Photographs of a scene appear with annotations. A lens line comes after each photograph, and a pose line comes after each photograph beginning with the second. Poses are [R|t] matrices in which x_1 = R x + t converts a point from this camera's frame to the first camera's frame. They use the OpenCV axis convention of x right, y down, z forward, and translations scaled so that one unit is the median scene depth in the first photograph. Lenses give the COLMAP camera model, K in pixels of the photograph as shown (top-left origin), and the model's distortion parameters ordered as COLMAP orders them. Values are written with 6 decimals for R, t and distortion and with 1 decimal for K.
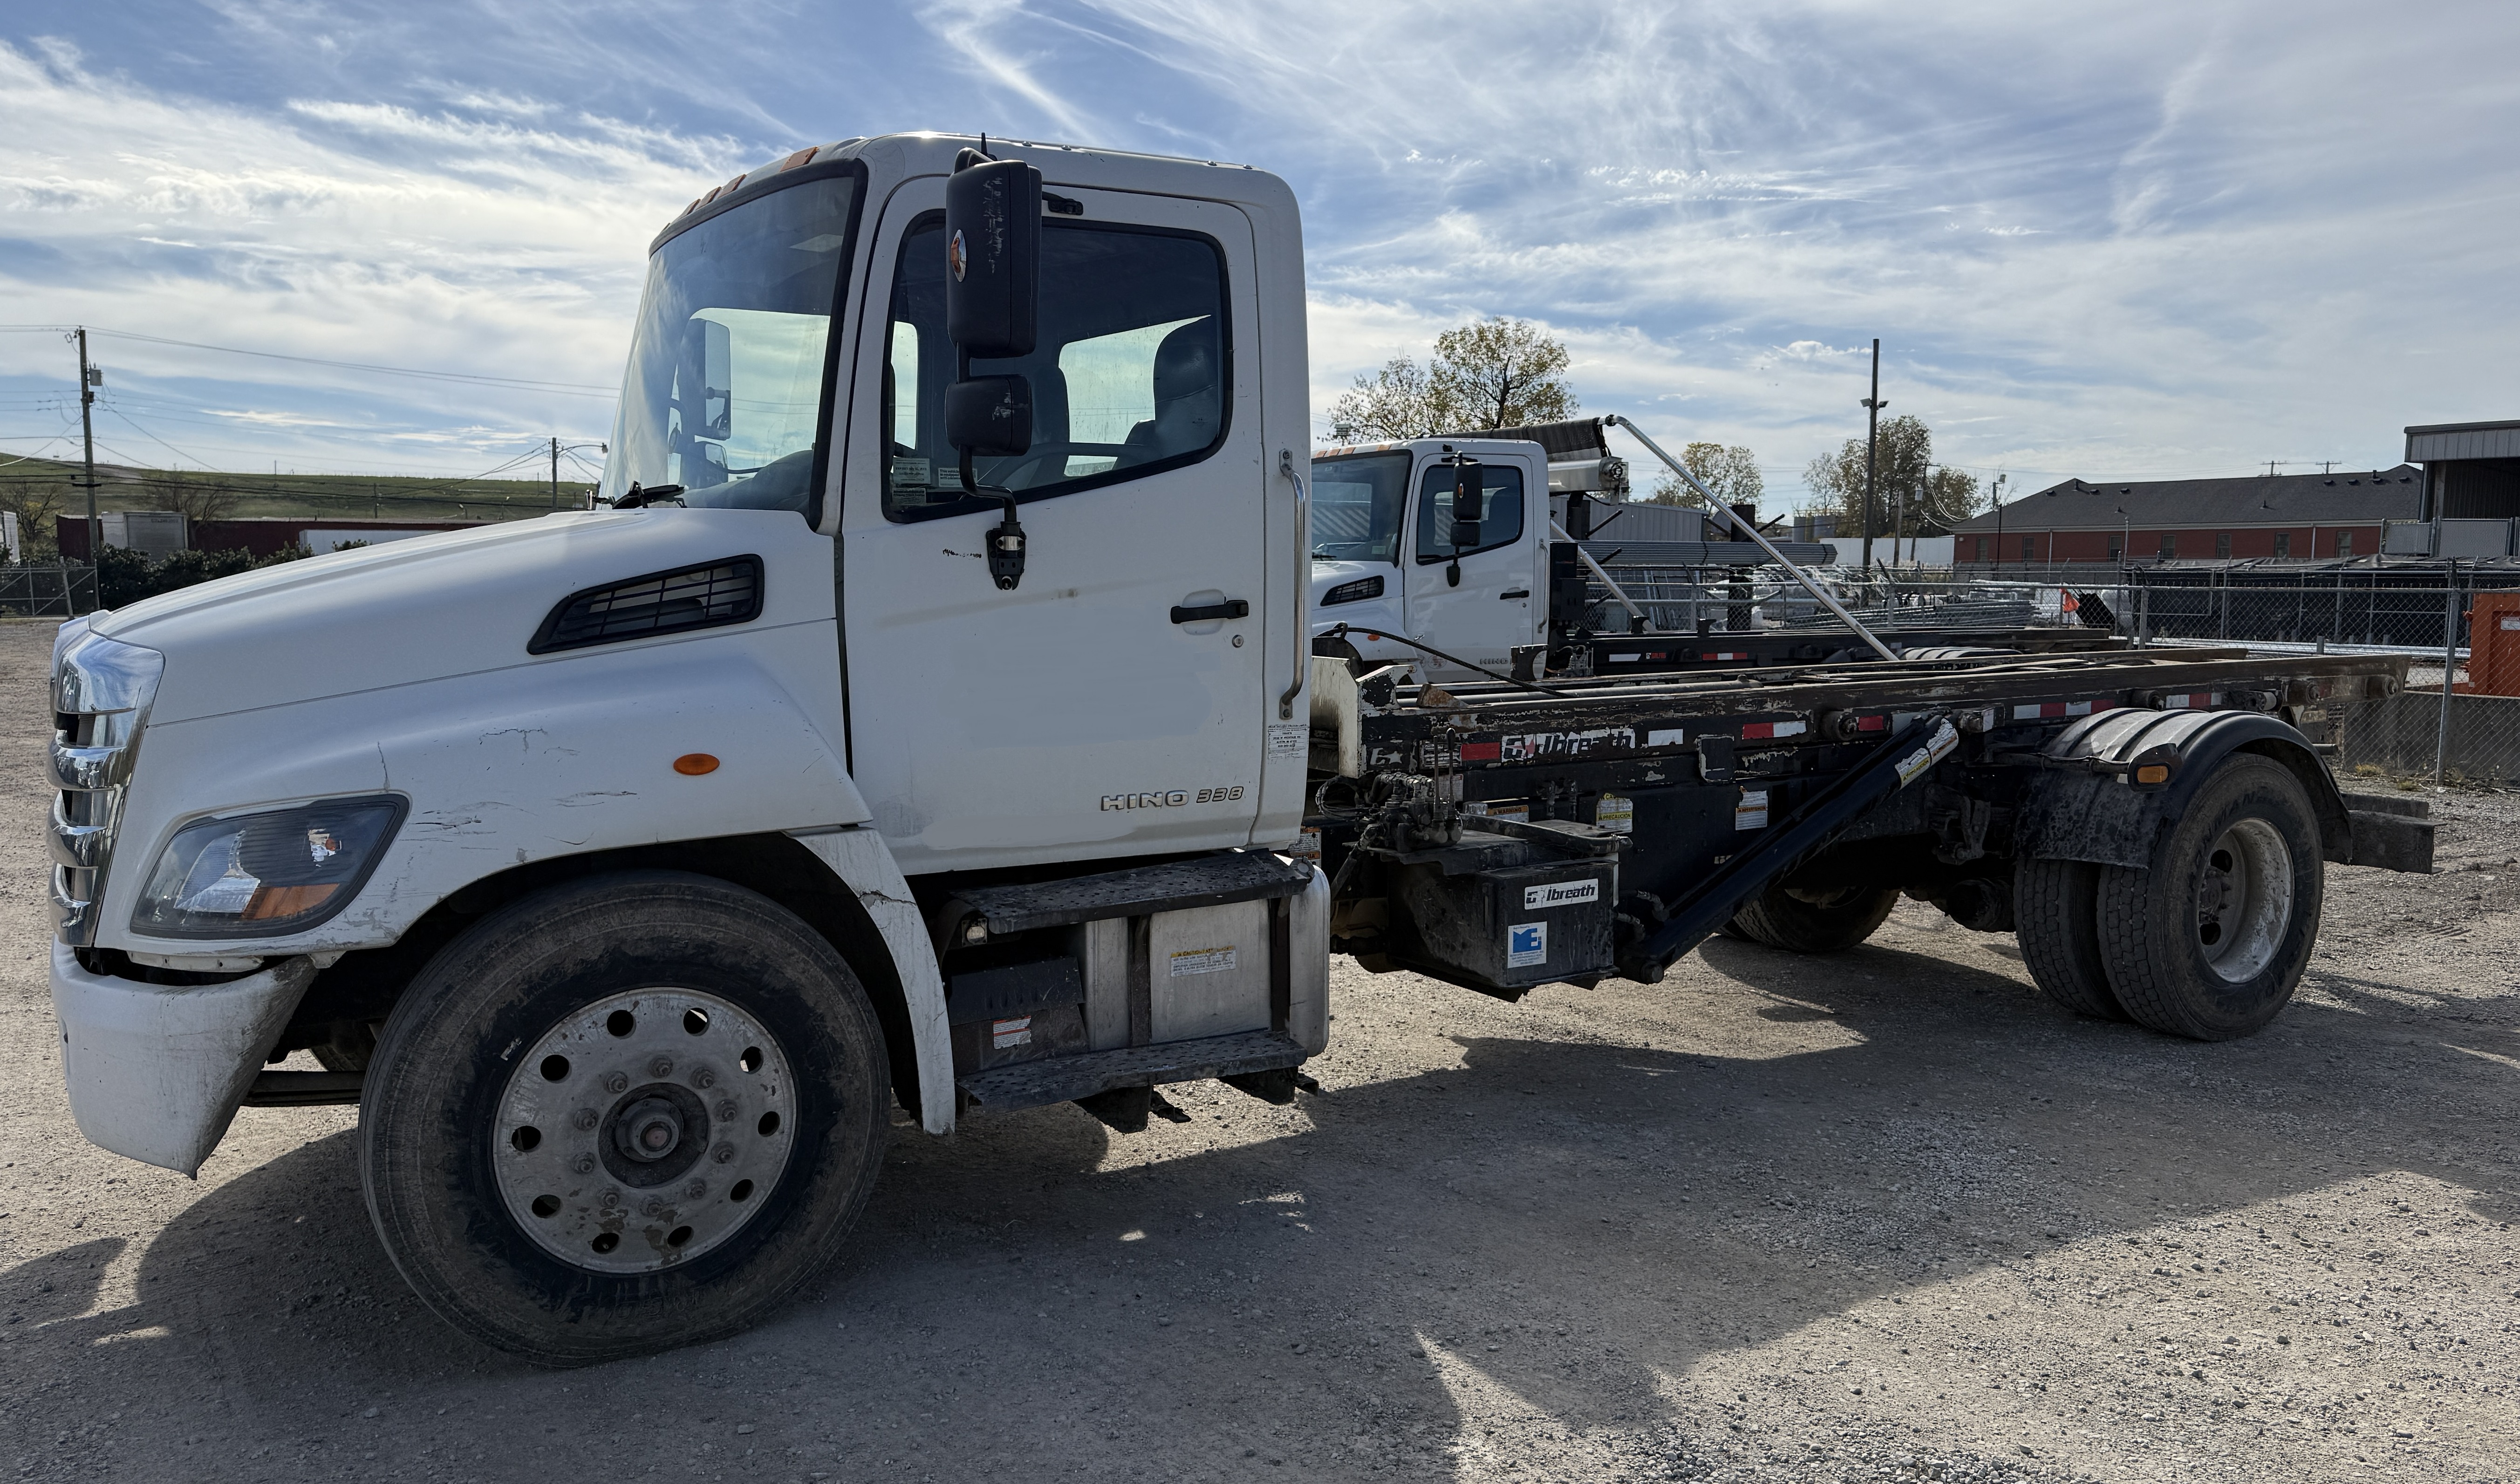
lens RADIAL K [[1890.4, 0, 1260.0], [0, 1890.4, 742.0], [0, 0, 1]] dist [0.000445, -0.000245]
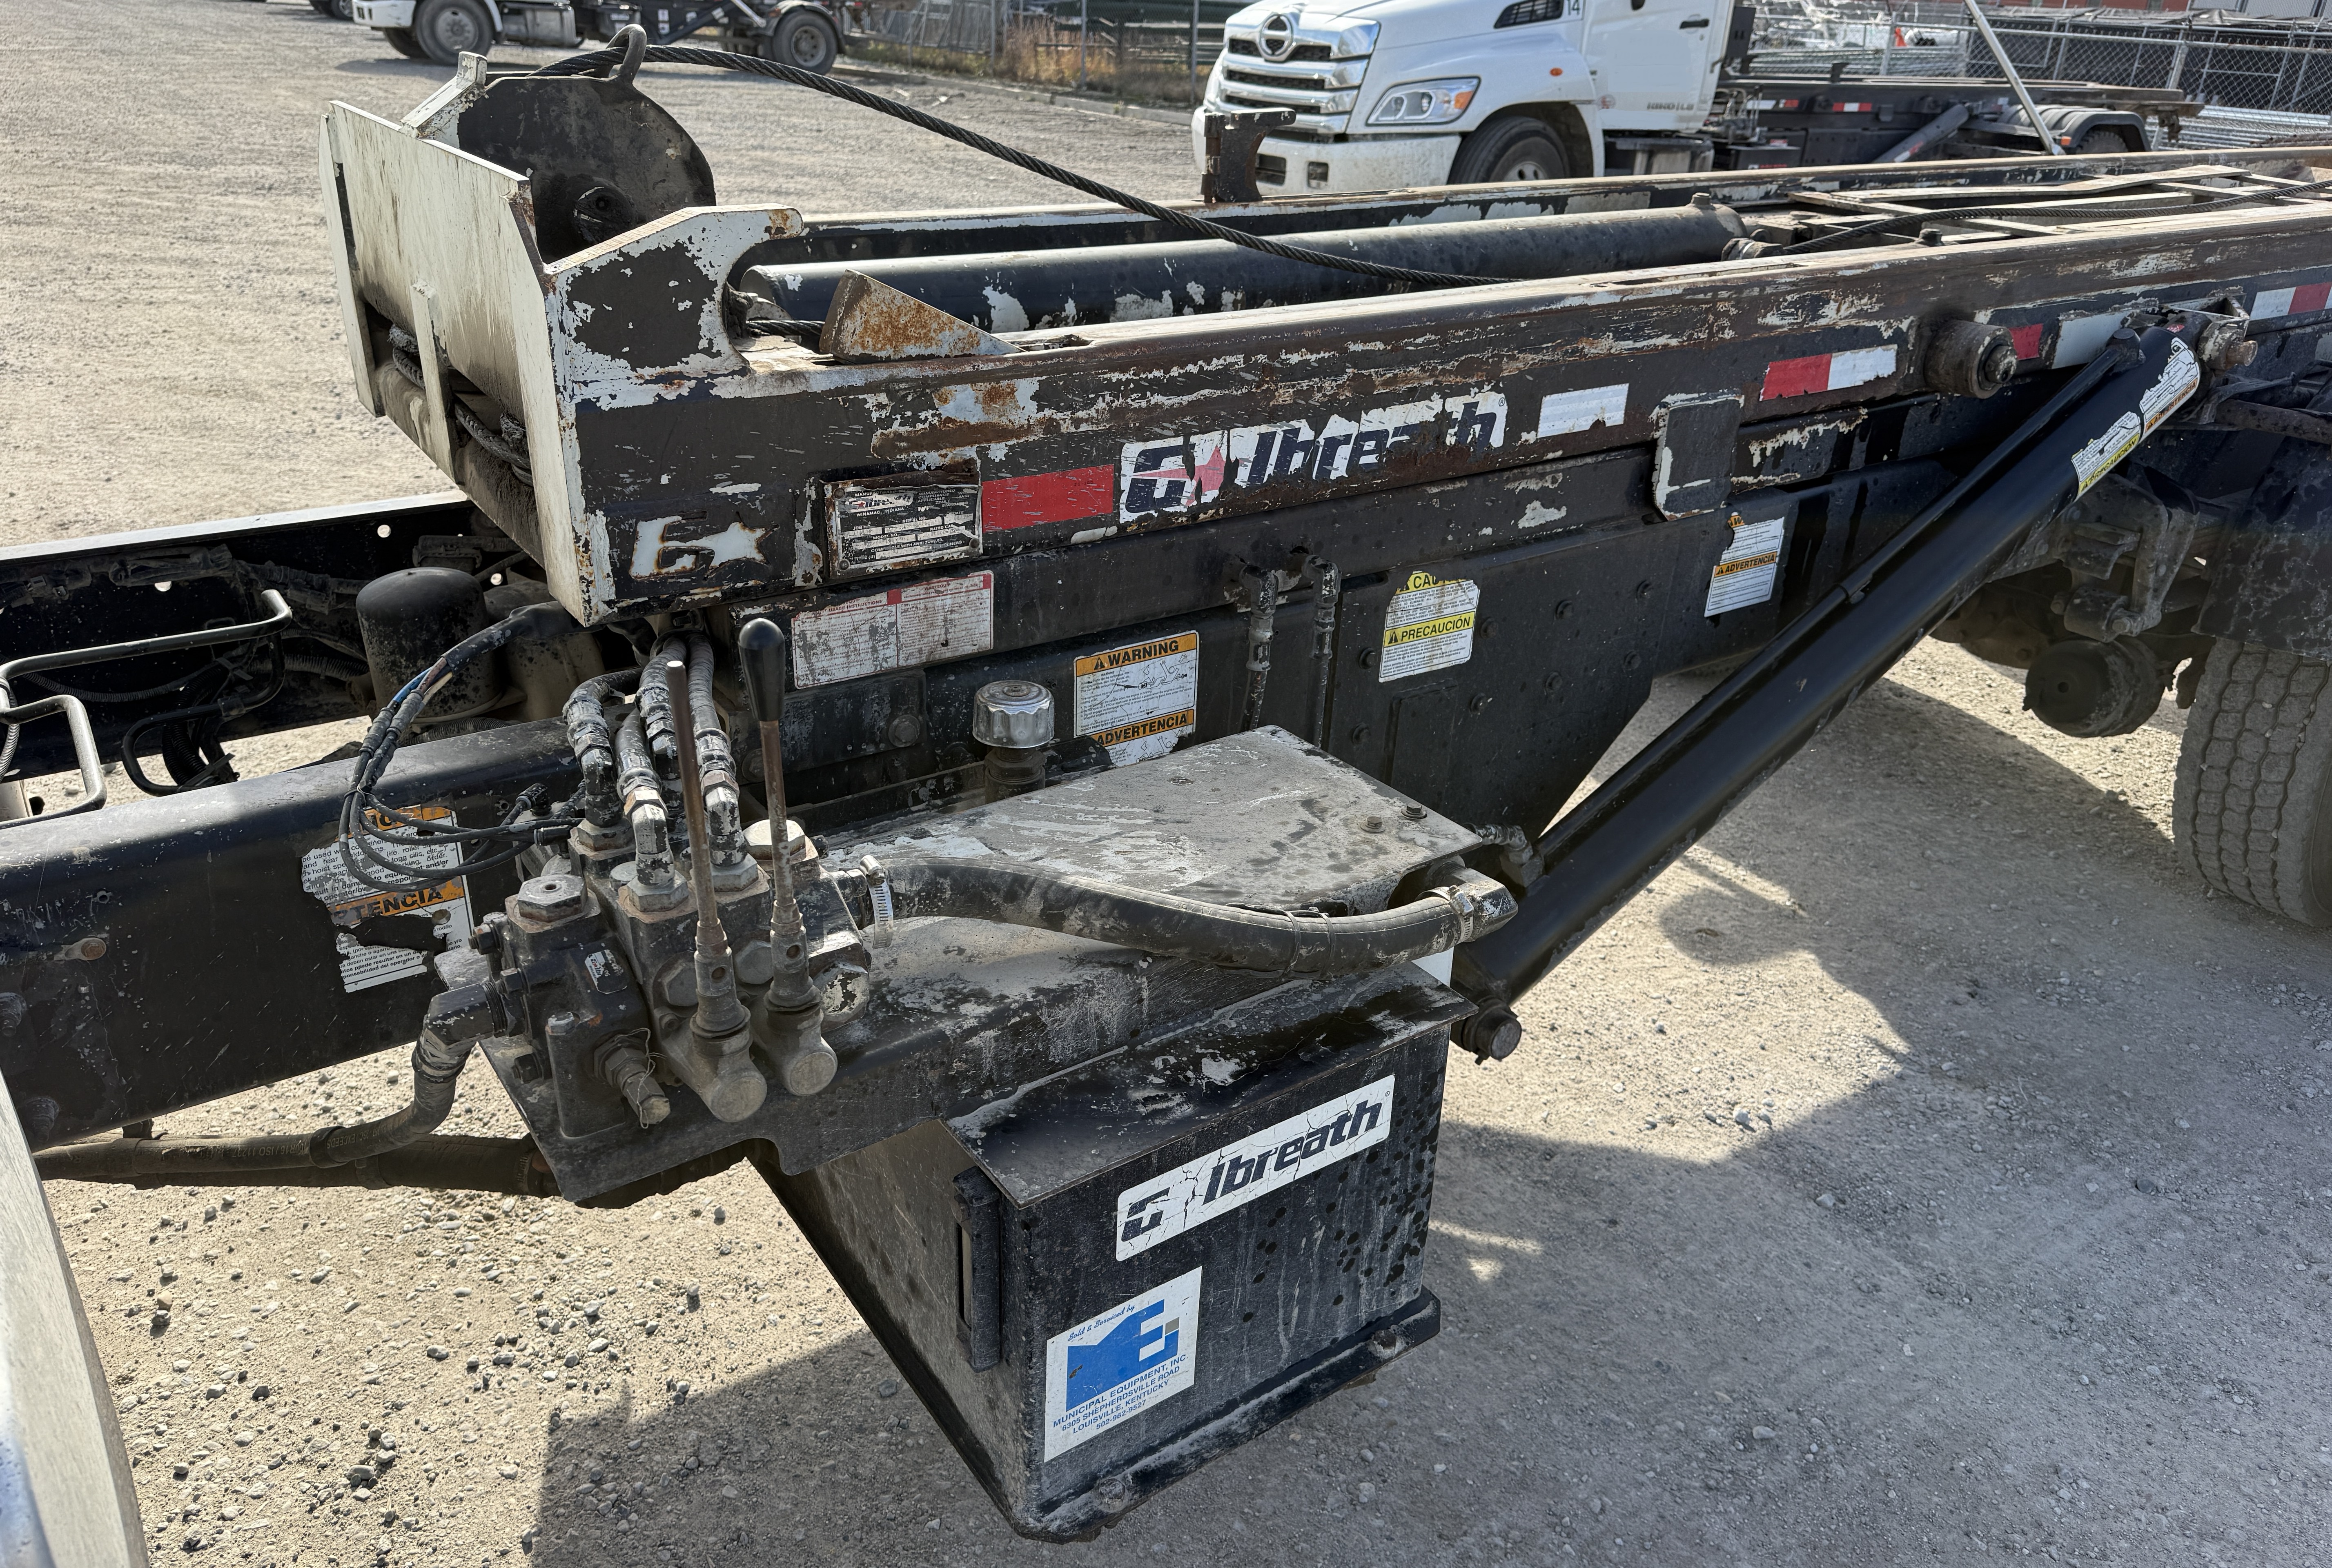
lens RADIAL K [[1656.6, 0, 1203.8], [0, 1656.6, 774.9], [0, 0, 1]] dist [0.086878, -0.125100]
pose [[0.995064, 0.005433, 0.099086, 0.110006], [-0.039496, 0.937689, 0.345223, -0.046808], [-0.091037, -0.347432, 0.933275, 0.688829]]
